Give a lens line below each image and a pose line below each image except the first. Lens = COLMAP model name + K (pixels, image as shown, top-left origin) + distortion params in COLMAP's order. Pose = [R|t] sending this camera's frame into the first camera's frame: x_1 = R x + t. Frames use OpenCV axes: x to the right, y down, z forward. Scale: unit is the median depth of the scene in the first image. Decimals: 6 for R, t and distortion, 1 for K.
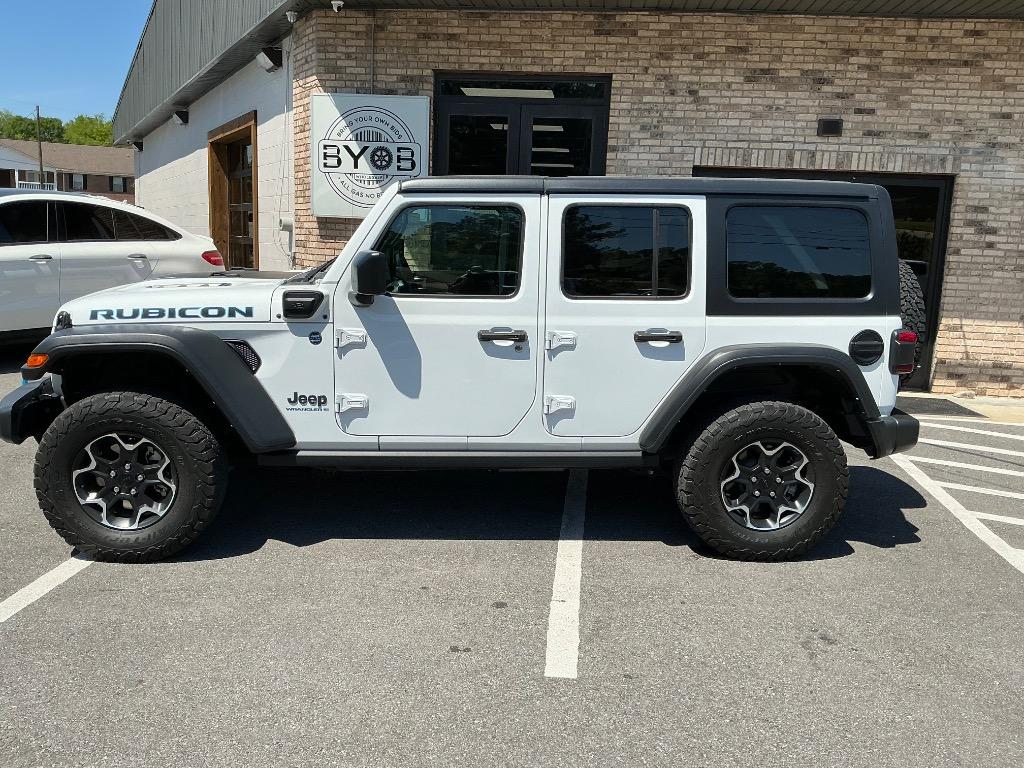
lens RADIAL K [[844.4, 0, 507.1], [0, 844.4, 414.7], [0, 0, 1]] dist [0.069549, -0.133704]
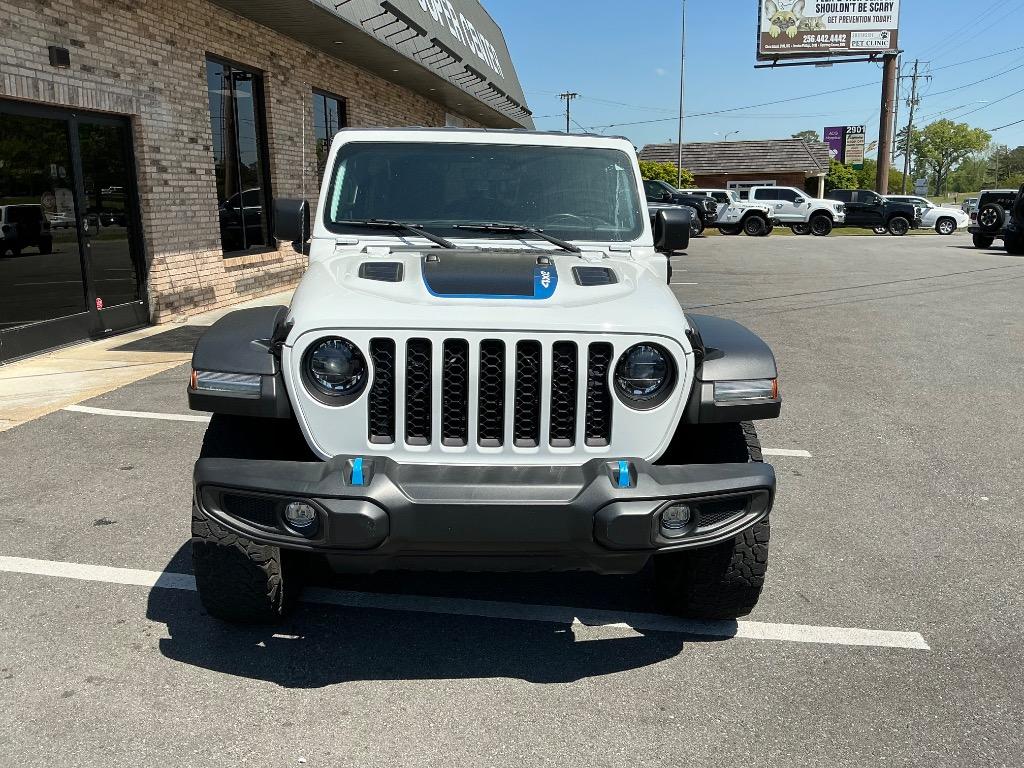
lens RADIAL K [[844.4, 0, 518.5], [0, 844.4, 402.9], [0, 0, 1]] dist [0.069549, -0.133704]
pose [[0.026970, -0.276043, 0.960767, -0.566190], [0.204835, 0.942248, 0.264972, -0.129548], [-0.978425, 0.189653, 0.081956, 0.516931]]
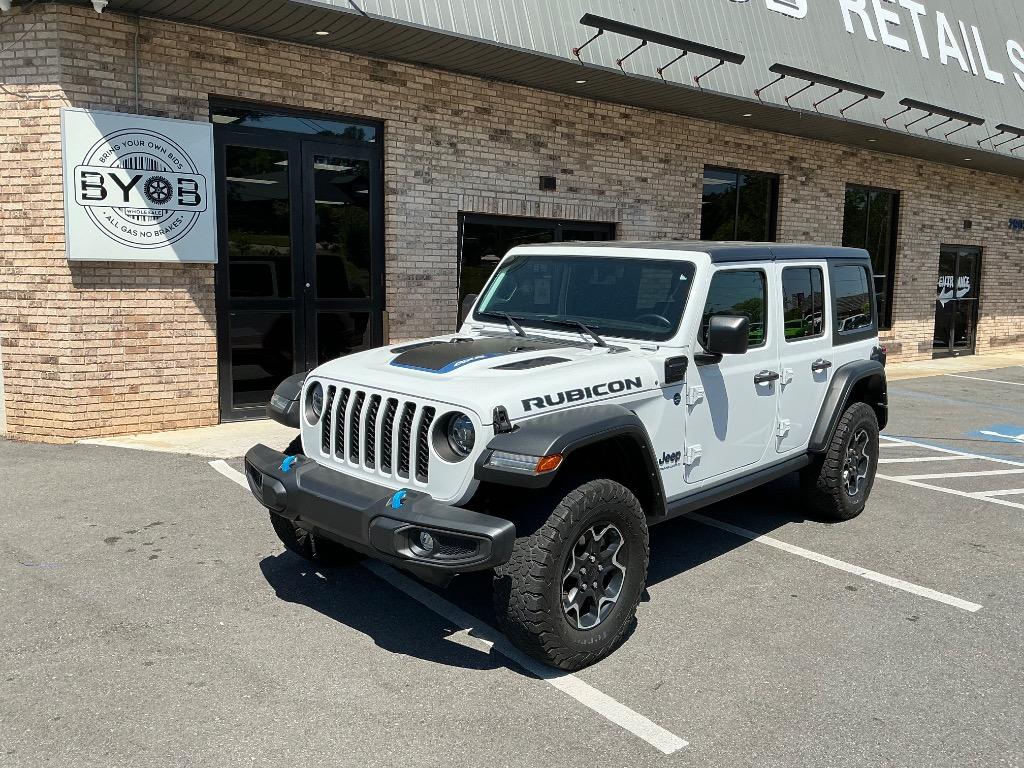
lens RADIAL K [[844.4, 0, 508.4], [0, 844.4, 415.1], [0, 0, 1]] dist [0.069549, -0.133704]
pose [[0.725828, -0.138322, 0.673826, -0.518718], [0.148653, 0.987968, 0.042683, -0.069548], [-0.671622, 0.069186, 0.737656, 0.167304]]
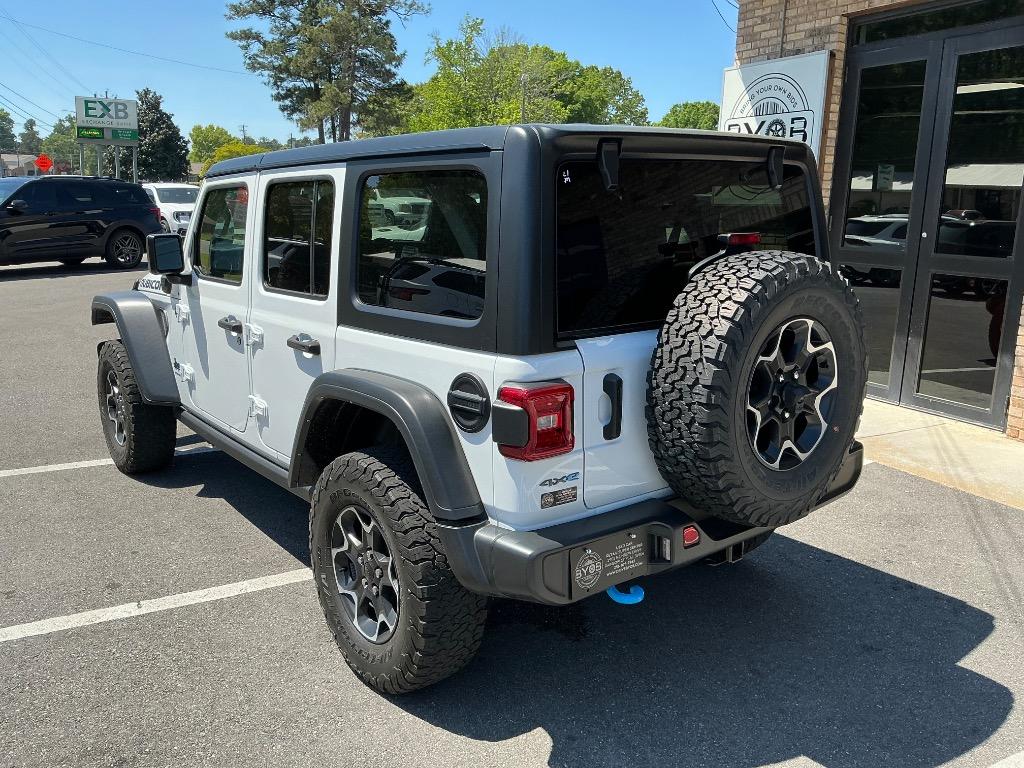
lens RADIAL K [[844.4, 0, 494.8], [0, 844.4, 398.1], [0, 0, 1]] dist [0.069549, -0.133704]
pose [[0.553563, 0.158528, -0.817580, 0.448246], [-0.169837, 0.982574, 0.075527, -0.063816], [0.815306, 0.097047, 0.570840, 0.332287]]
